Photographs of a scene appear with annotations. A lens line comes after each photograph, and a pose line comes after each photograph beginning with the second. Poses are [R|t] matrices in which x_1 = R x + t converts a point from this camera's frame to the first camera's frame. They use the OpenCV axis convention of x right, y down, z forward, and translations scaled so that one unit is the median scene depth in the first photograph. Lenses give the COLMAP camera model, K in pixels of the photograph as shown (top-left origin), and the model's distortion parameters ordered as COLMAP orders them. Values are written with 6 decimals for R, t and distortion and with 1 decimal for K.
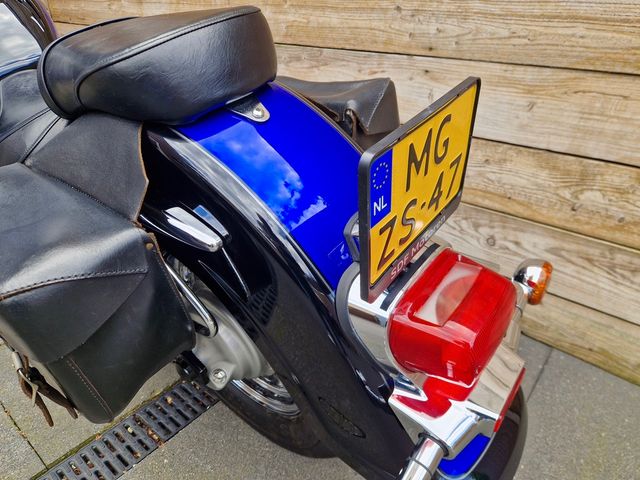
lens RADIAL K [[436.9, 0, 325.9], [0, 436.9, 236.4], [0, 0, 1]] dist [0.026768, -0.014850]
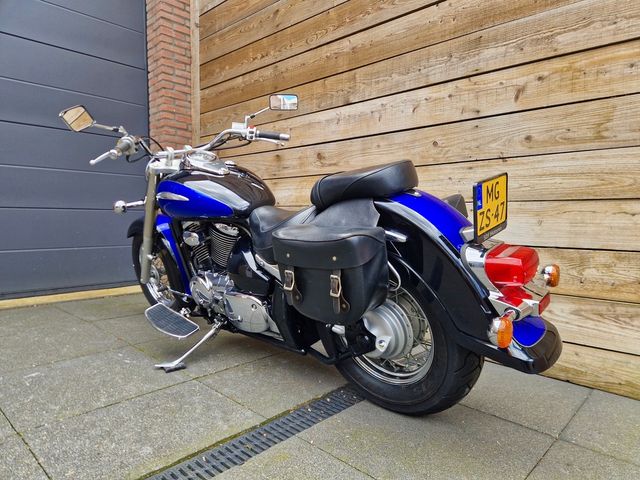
lens RADIAL K [[436.9, 0, 321.4], [0, 436.9, 242.9], [0, 0, 1]] dist [0.026768, -0.014850]
pose [[0.997035, -0.021517, -0.073874, -0.243948], [-0.010196, 0.914691, -0.404026, 0.462923], [0.076266, 0.403582, 0.911760, -0.563067]]
